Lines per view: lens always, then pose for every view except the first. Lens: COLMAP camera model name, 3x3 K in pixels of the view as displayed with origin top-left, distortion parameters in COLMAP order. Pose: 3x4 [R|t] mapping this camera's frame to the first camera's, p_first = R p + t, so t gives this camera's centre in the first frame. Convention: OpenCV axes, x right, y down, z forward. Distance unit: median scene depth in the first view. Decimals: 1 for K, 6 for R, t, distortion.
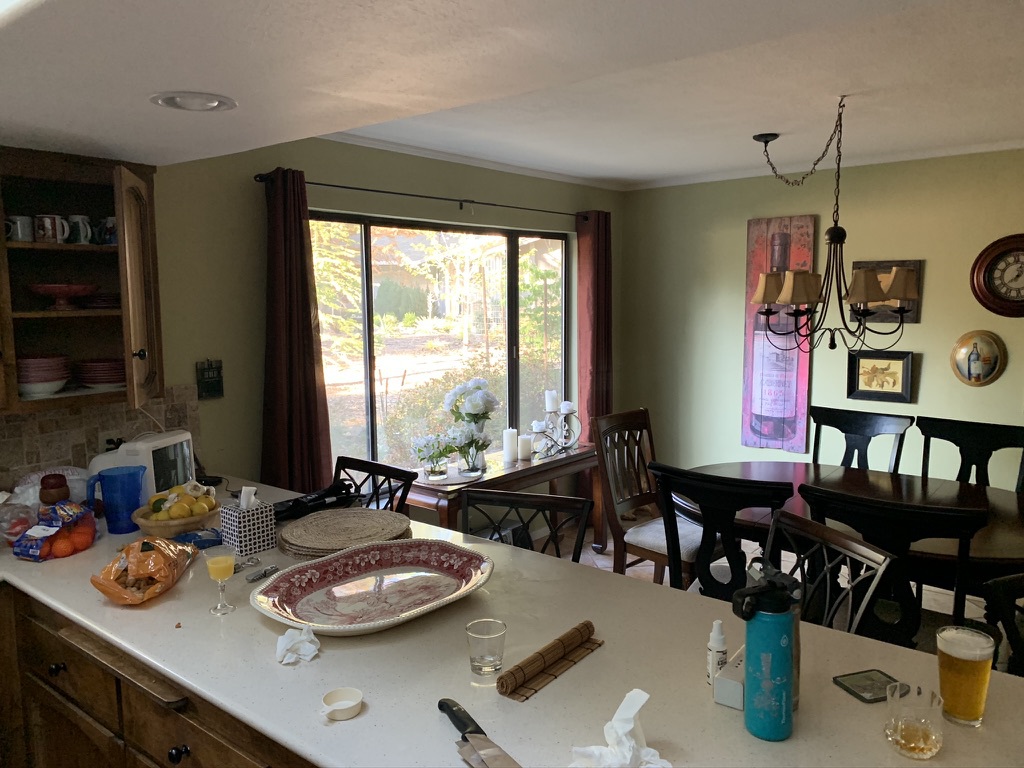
lens RADIAL K [[782.8, 0, 508.5], [0, 782.8, 384.5], [0, 0, 1]] dist [0.026479, -0.007988]
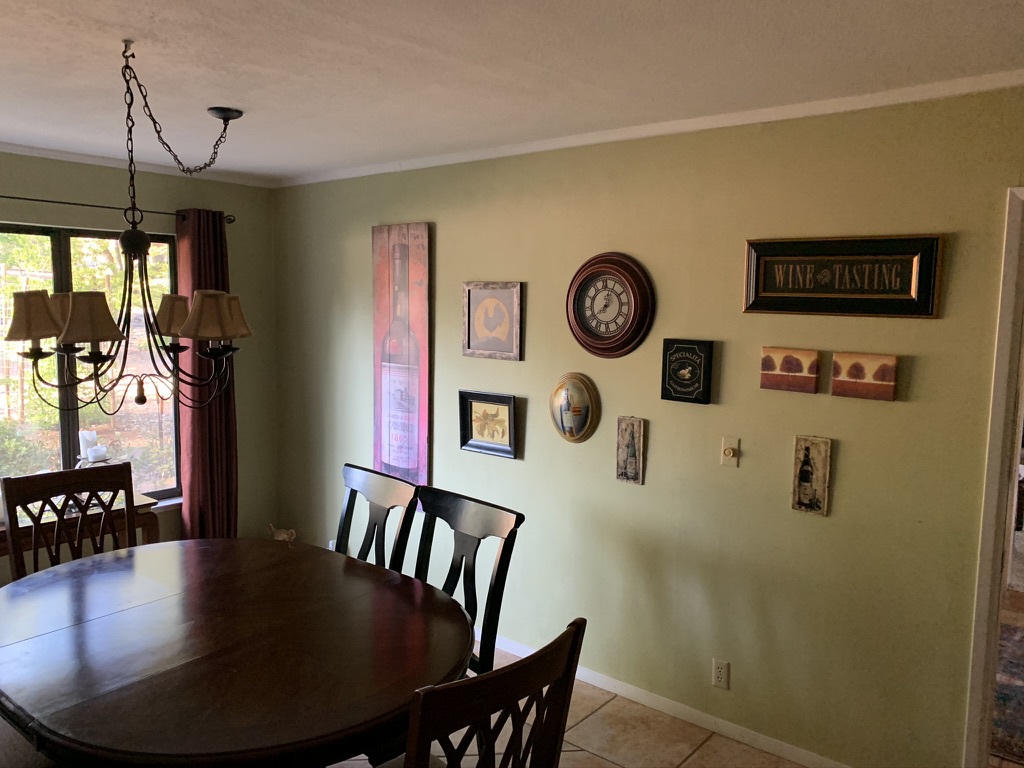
lens RADIAL K [[782.8, 0, 515.9], [0, 782.8, 383.2], [0, 0, 1]] dist [0.026479, -0.007988]
pose [[0.999538, 0.026476, 0.014941, 0.484326], [-0.026270, 0.999560, -0.013783, -0.041845], [-0.015299, 0.013384, 0.999793, 0.195979]]
